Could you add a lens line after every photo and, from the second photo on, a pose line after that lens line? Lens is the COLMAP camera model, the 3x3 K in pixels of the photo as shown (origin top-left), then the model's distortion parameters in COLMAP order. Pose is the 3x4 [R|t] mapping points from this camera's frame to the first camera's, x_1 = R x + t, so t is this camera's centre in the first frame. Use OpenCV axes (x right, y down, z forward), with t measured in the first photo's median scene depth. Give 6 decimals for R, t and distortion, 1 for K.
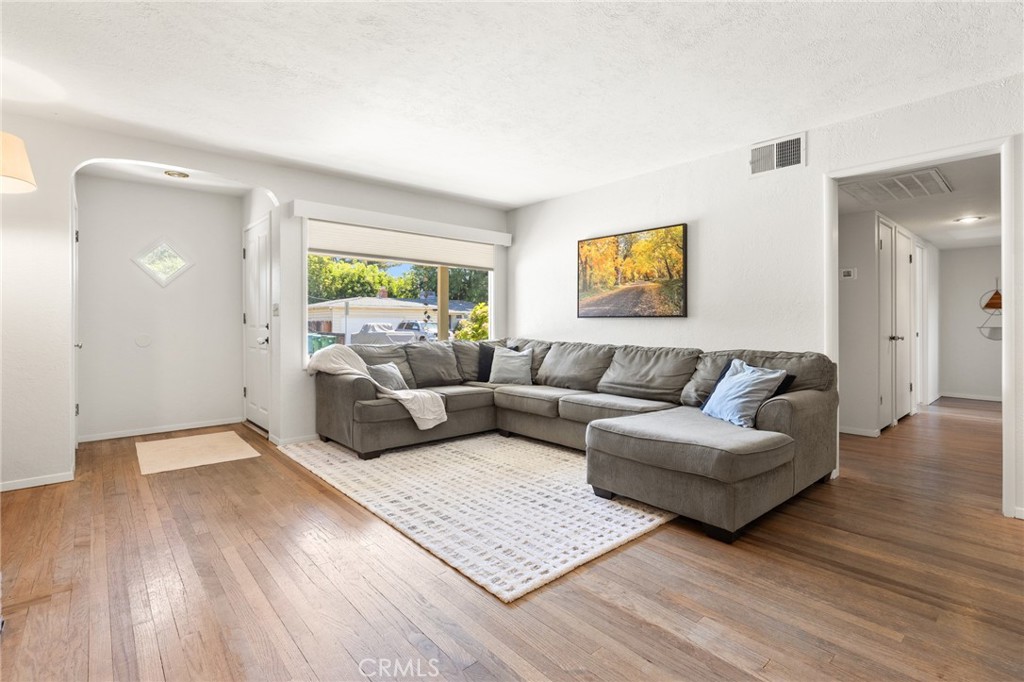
lens RADIAL K [[486.3, 0, 515.9], [0, 486.3, 322.4], [0, 0, 1]] dist [-0.000101, -0.000094]
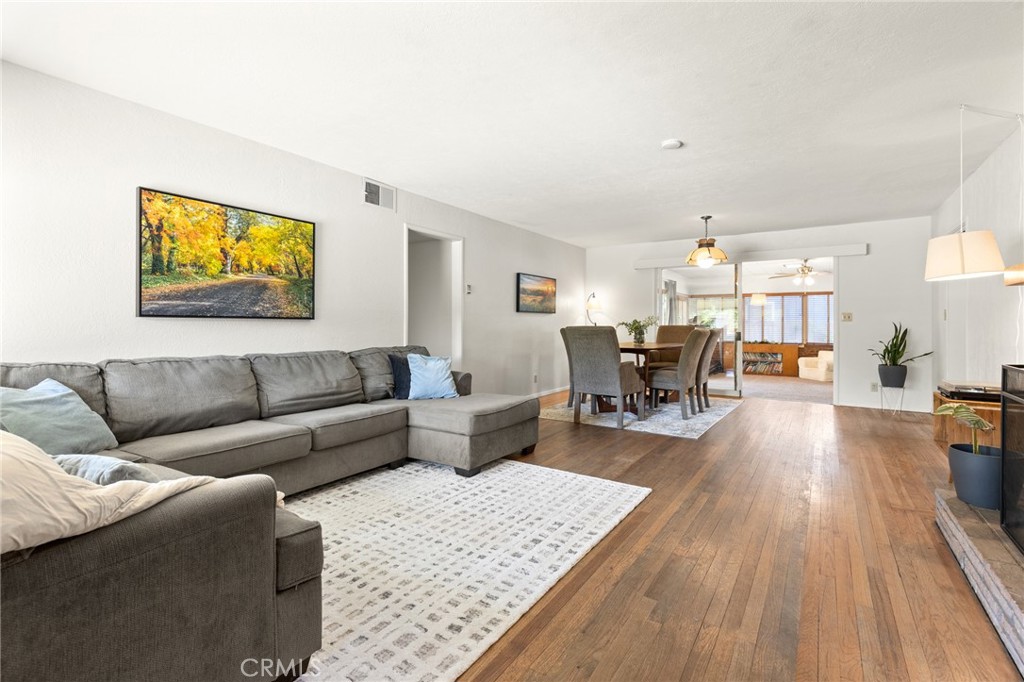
lens RADIAL K [[466.7, 0, 520.6], [0, 466.7, 324.7], [0, 0, 1]] dist [0.000113, 0.000067]
pose [[-0.272723, 0.003453, 0.962087, -0.649189], [-0.000670, 0.999993, -0.003779, 0.002820], [-0.962092, -0.001675, -0.272718, 0.839140]]
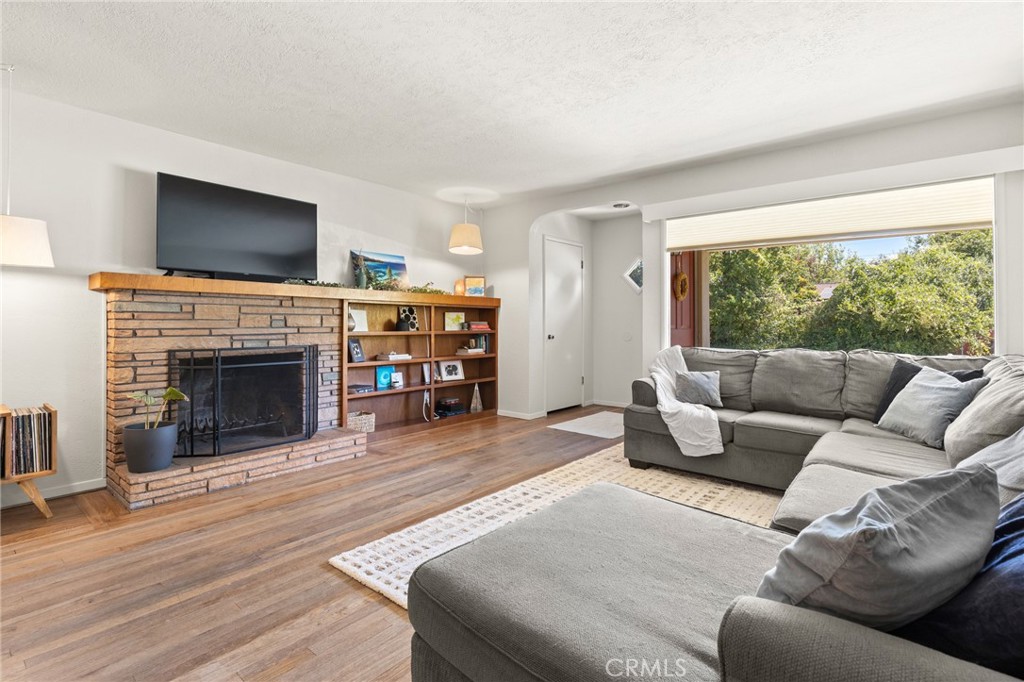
lens RADIAL K [[486.3, 0, 515.9], [0, 486.3, 322.4], [0, 0, 1]] dist [-0.000101, -0.000094]
pose [[0.156203, 0.002403, -0.987722, 0.538424], [-0.002022, 0.999996, 0.002113, -0.002333], [0.987723, 0.001667, 0.156207, 0.562173]]
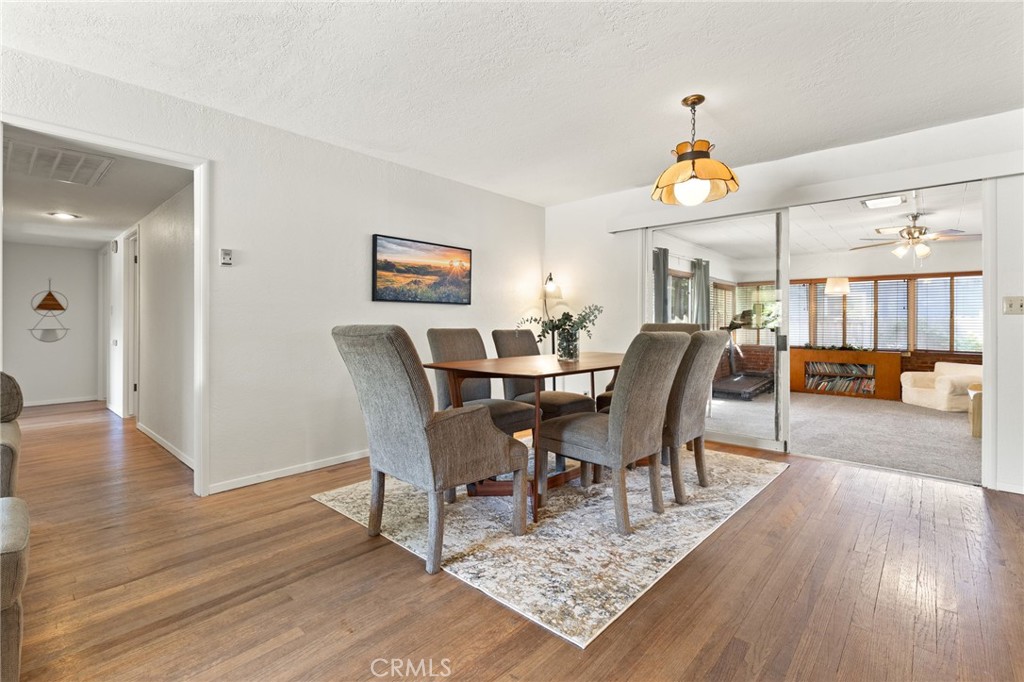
lens RADIAL K [[466.7, 0, 520.6], [0, 466.7, 324.7], [0, 0, 1]] dist [0.000113, 0.000067]
pose [[-0.130209, -0.000069, 0.991487, -0.095836], [-0.000482, 1.000000, 0.000006, 0.000726], [-0.991486, -0.000477, -0.130209, 0.259736]]
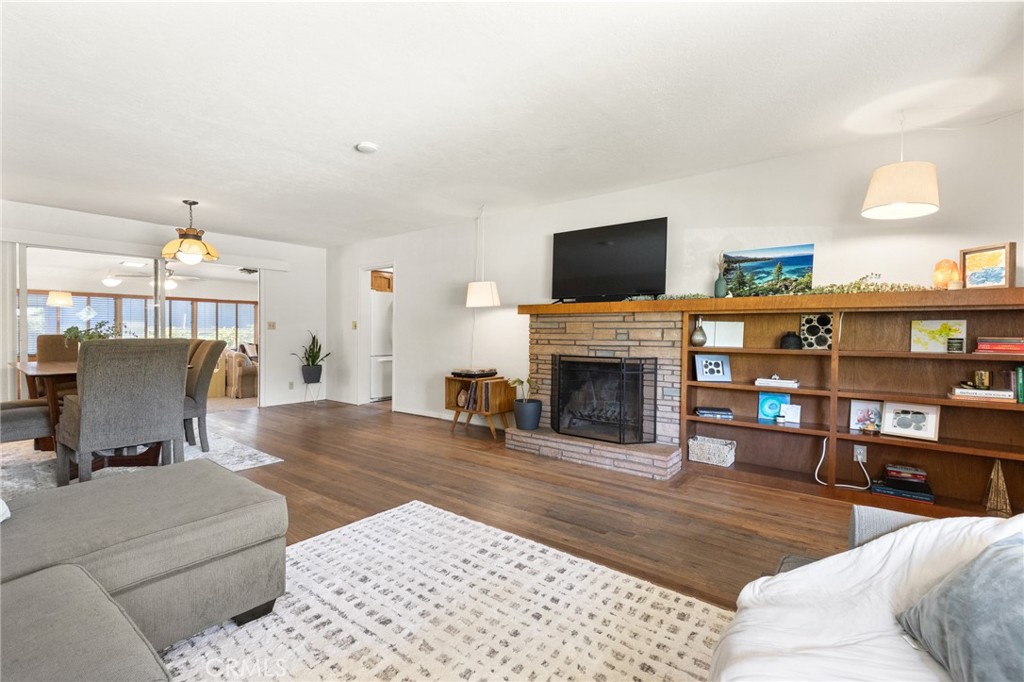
lens RADIAL K [[452.2, 0, 512.0], [0, 452.2, 341.0], [0, 0, 1]] dist [0.000004, 0.000015]
pose [[-0.982348, 0.003533, -0.187029, -0.026239], [-0.000533, 0.999765, 0.021683, -0.009082], [0.187061, 0.021400, -0.982115, 1.161231]]
